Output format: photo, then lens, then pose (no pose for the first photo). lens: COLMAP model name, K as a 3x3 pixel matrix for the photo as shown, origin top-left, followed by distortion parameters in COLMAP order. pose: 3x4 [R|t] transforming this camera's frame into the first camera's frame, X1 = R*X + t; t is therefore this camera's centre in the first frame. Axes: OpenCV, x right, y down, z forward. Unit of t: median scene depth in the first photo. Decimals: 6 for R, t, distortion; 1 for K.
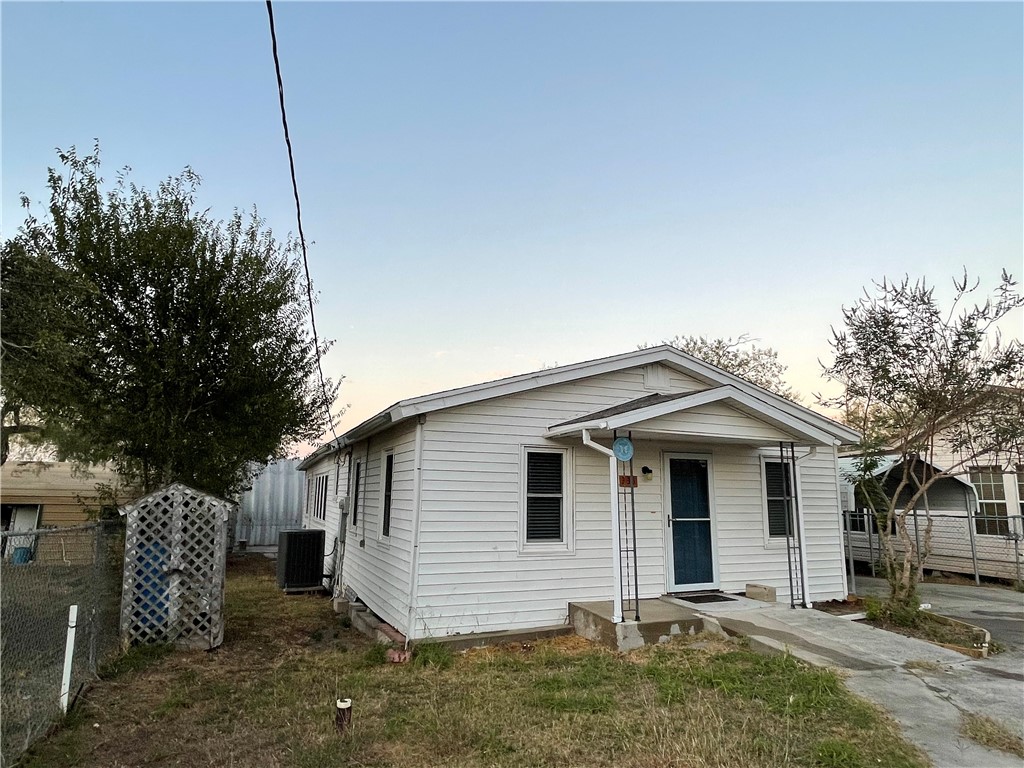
lens RADIAL K [[613.9, 0, 512.0], [0, 613.9, 384.0], [0, 0, 1]] dist [0.004374, 0.000541]
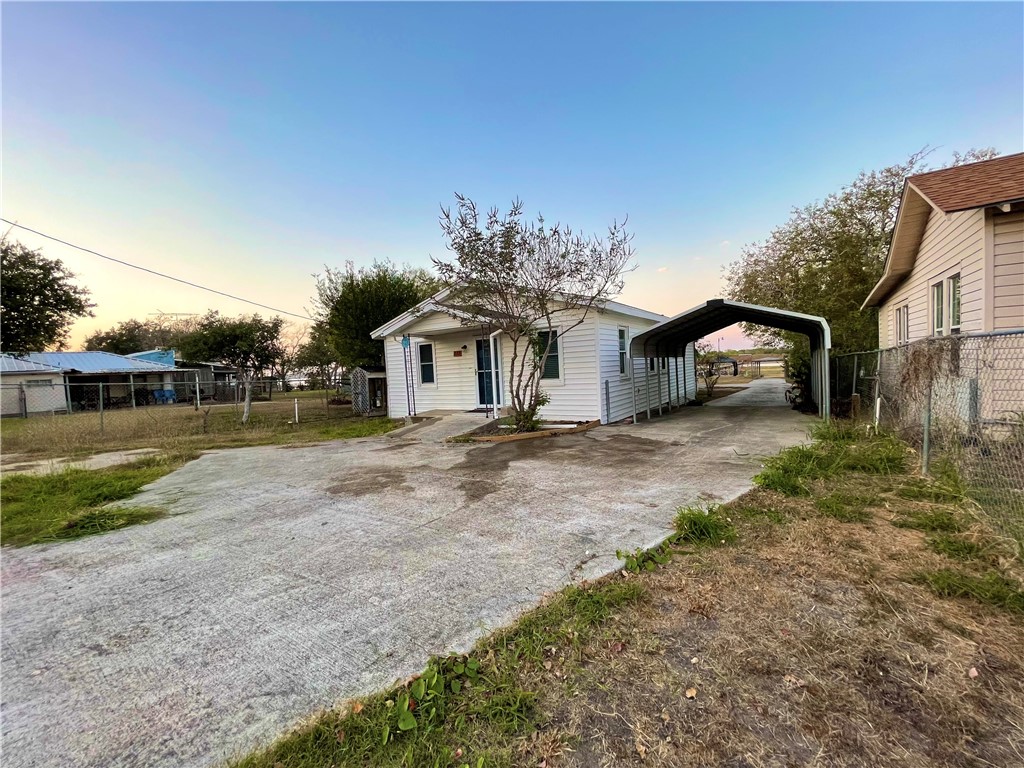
lens RADIAL K [[412.8, 0, 512.0], [0, 412.8, 384.0], [0, 0, 1]] dist [-0.001267, -0.000257]
pose [[0.533080, -0.007690, -0.846030, 1.442198], [0.213363, 0.968861, 0.125633, 0.126544], [0.818720, -0.247484, 0.518121, 0.440366]]
